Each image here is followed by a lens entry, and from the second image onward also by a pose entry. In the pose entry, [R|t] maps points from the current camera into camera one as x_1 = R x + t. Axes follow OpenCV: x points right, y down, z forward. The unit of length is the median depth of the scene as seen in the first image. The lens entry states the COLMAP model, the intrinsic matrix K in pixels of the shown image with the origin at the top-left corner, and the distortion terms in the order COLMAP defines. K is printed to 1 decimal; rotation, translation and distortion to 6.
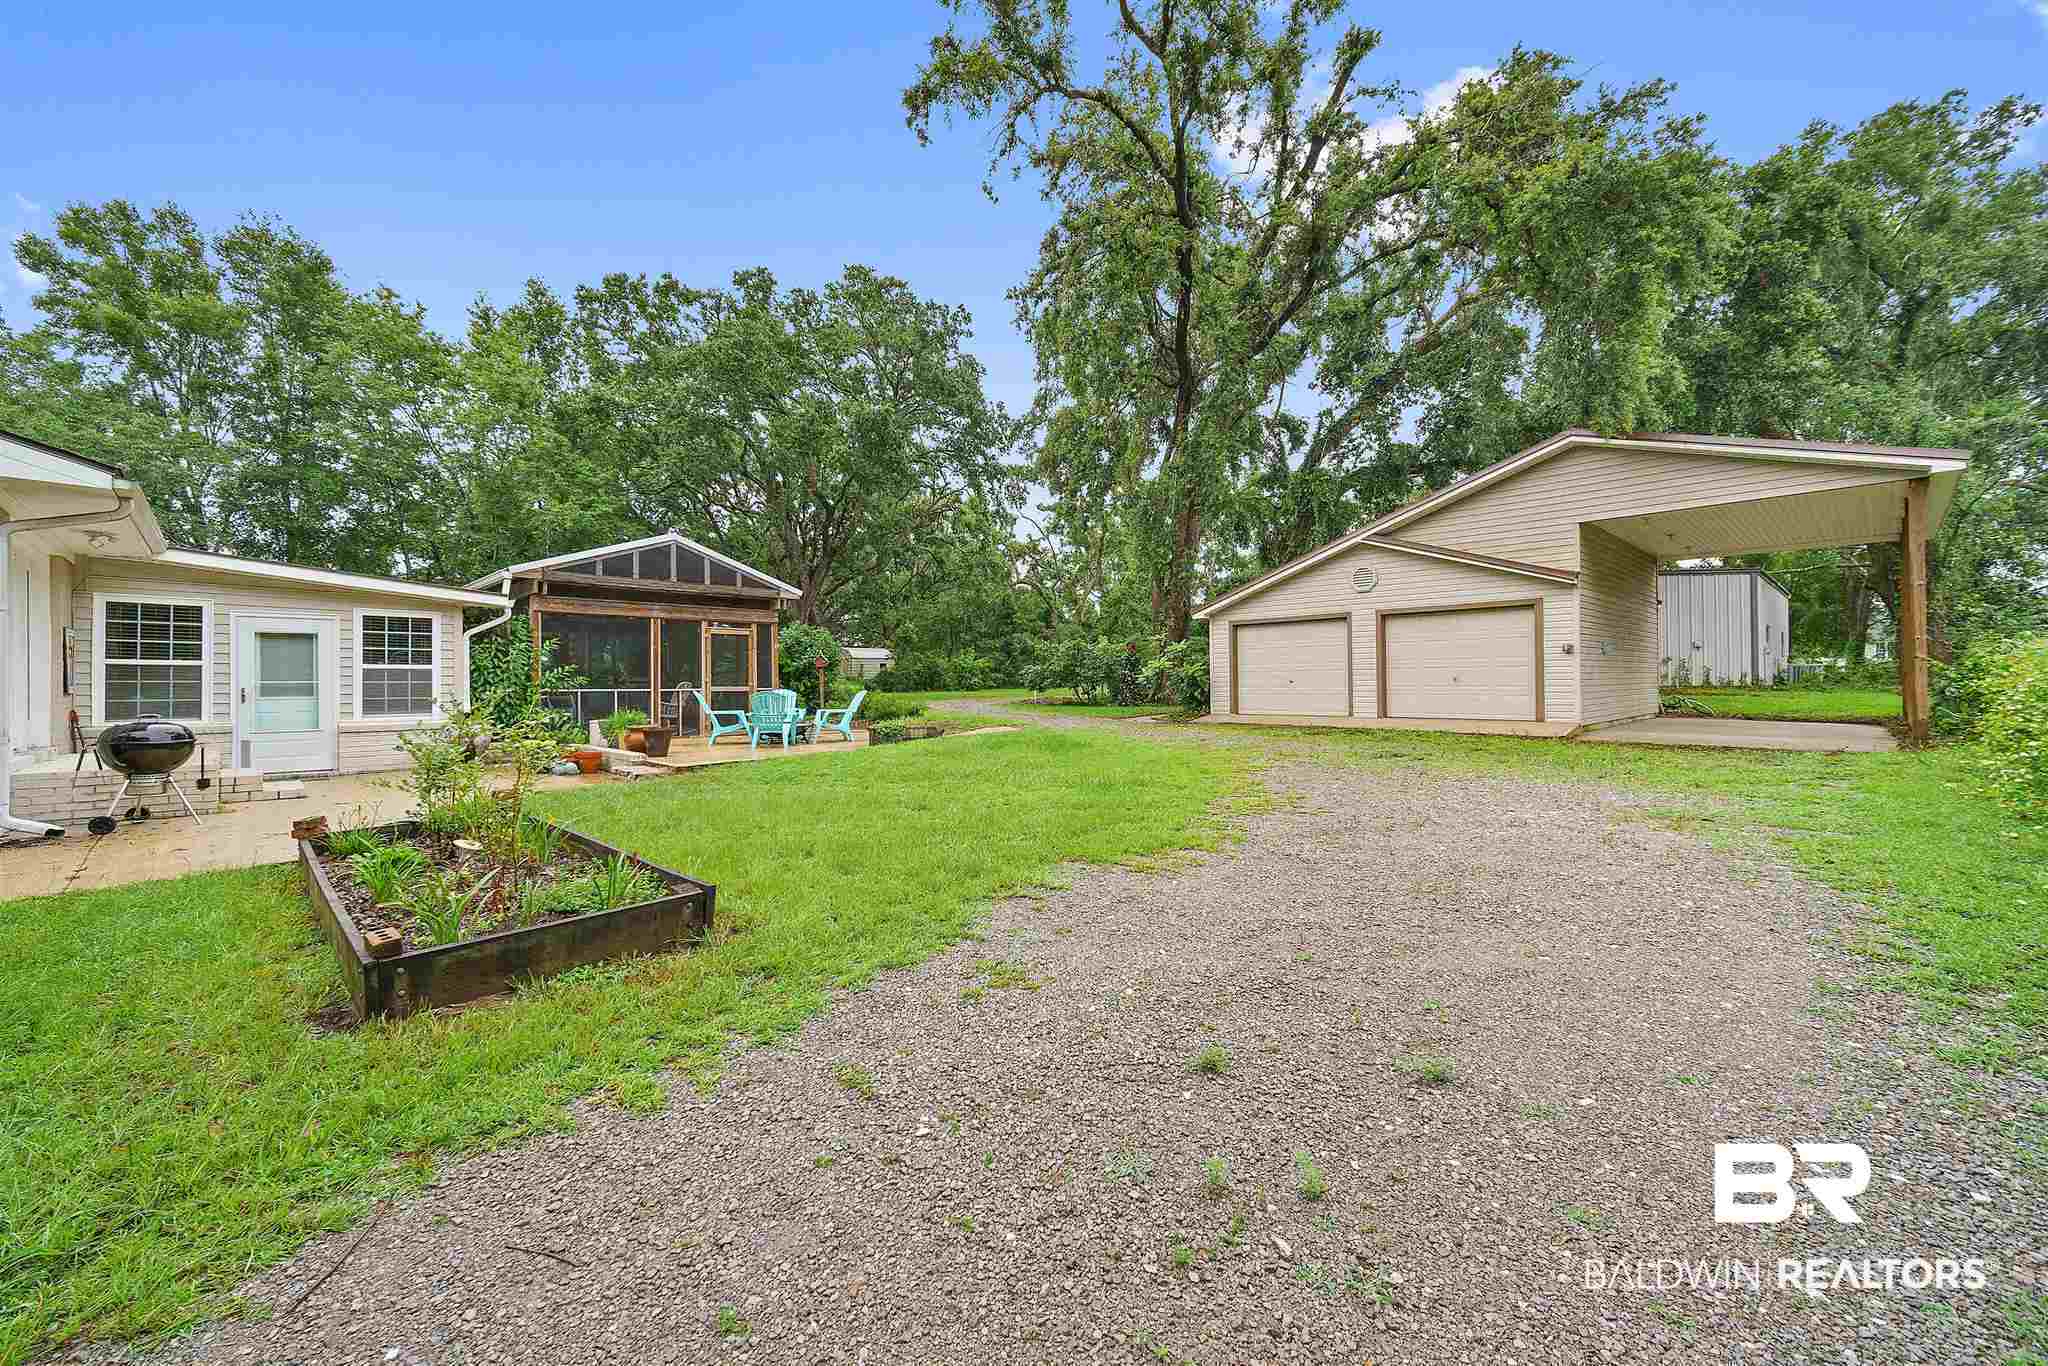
lens RADIAL K [[812.7, 0, 1023.0], [0, 812.7, 675.6], [0, 0, 1]] dist [0.016477, -0.000086]
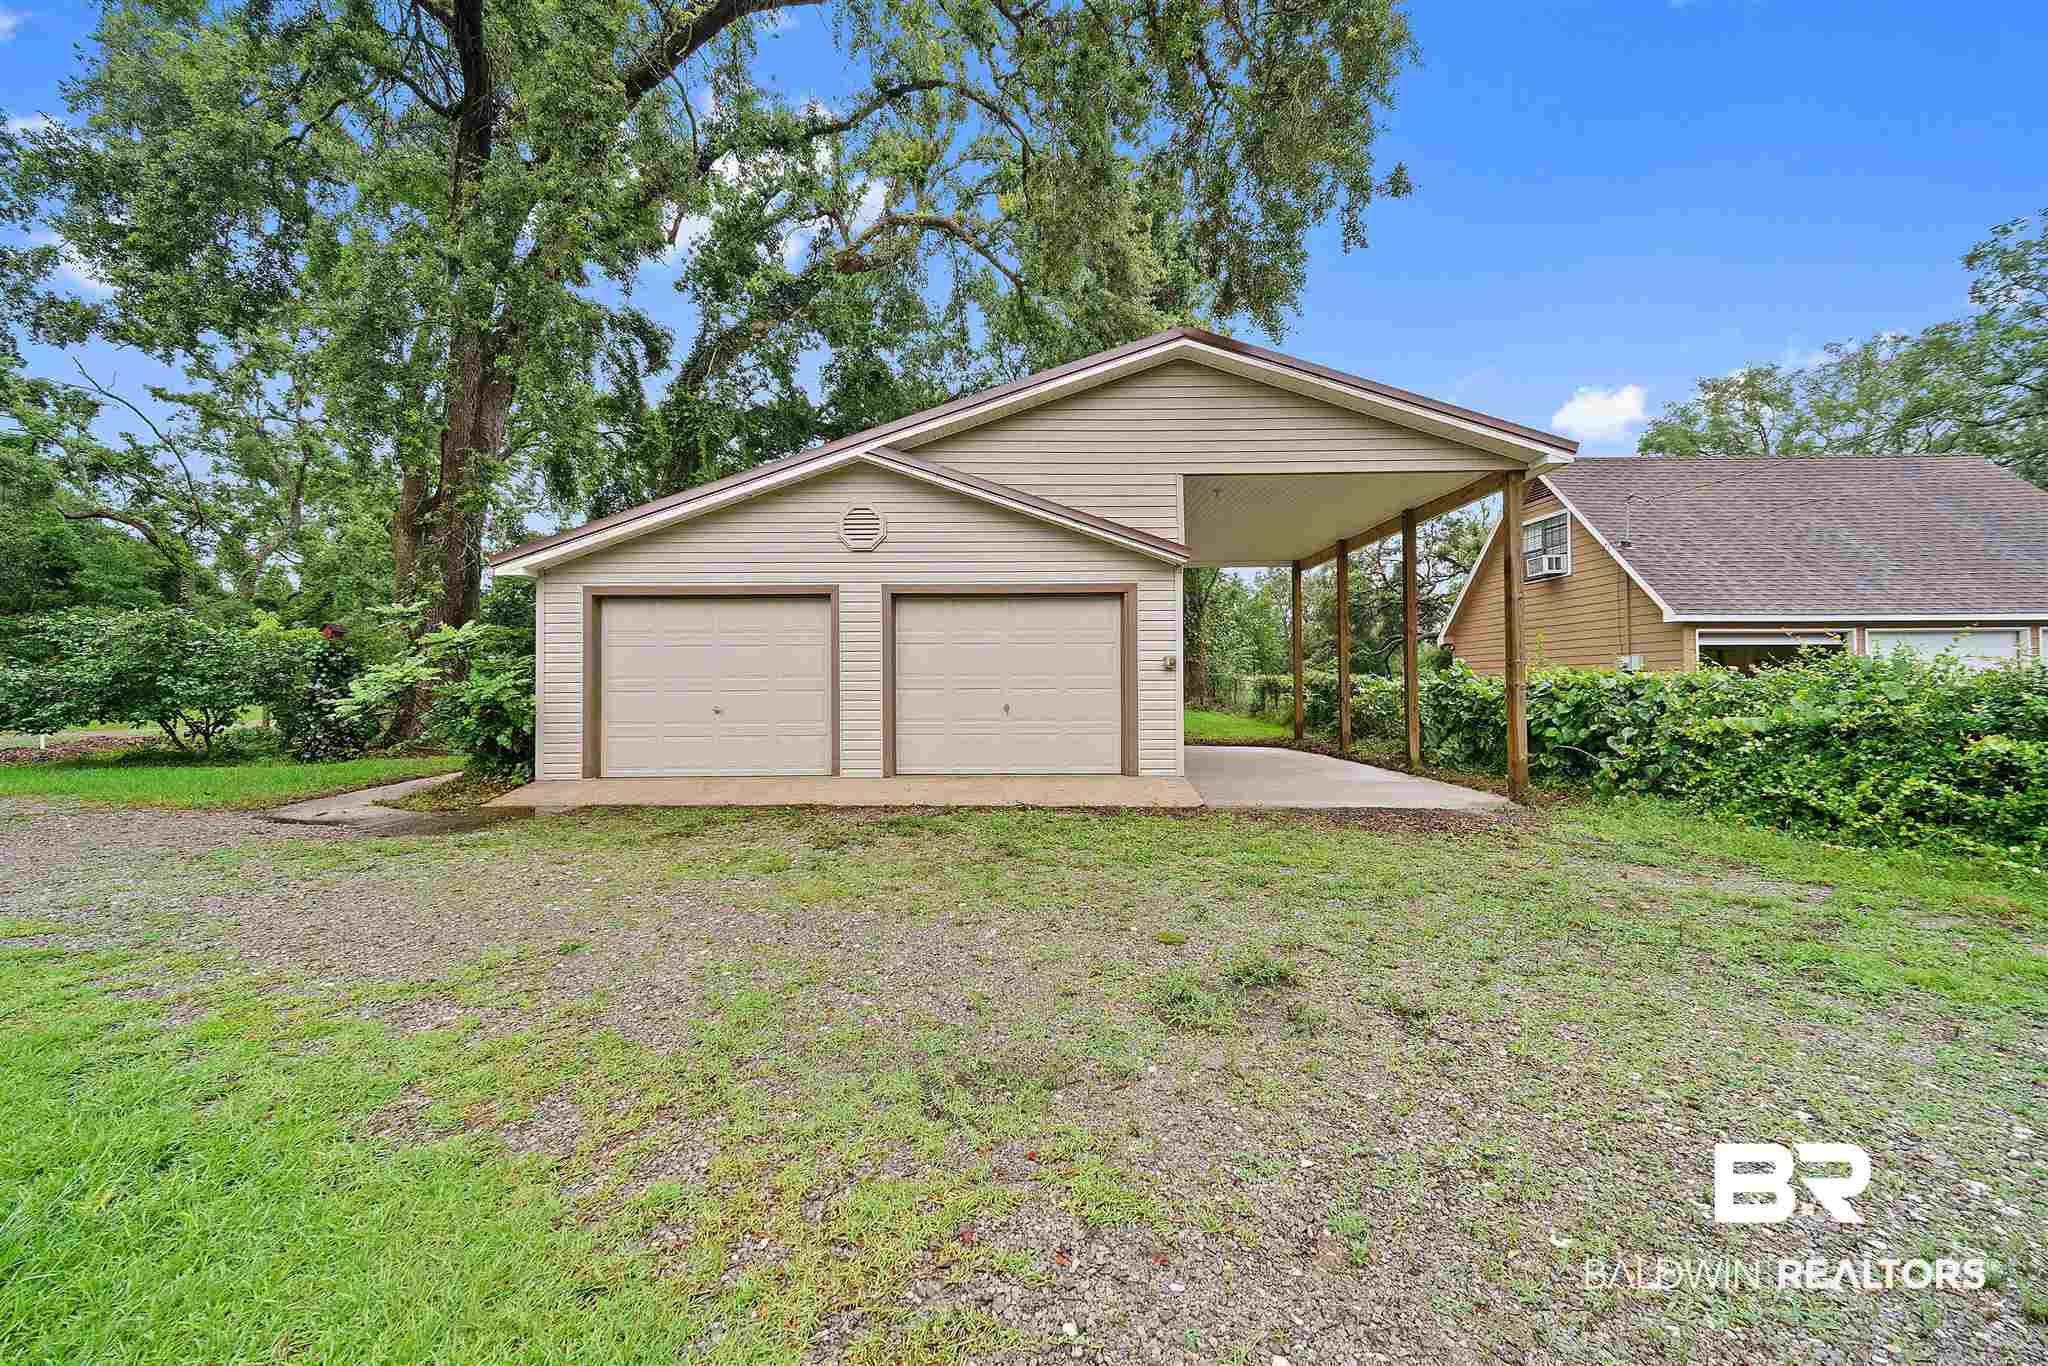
lens RADIAL K [[812.7, 0, 1023.0], [0, 812.7, 675.6], [0, 0, 1]] dist [0.016477, -0.000086]
pose [[0.693781, 0.016064, 0.720007, 0.070588], [-0.008391, 0.999864, -0.014223, -0.007704], [-0.720137, 0.003826, 0.693821, 0.392600]]
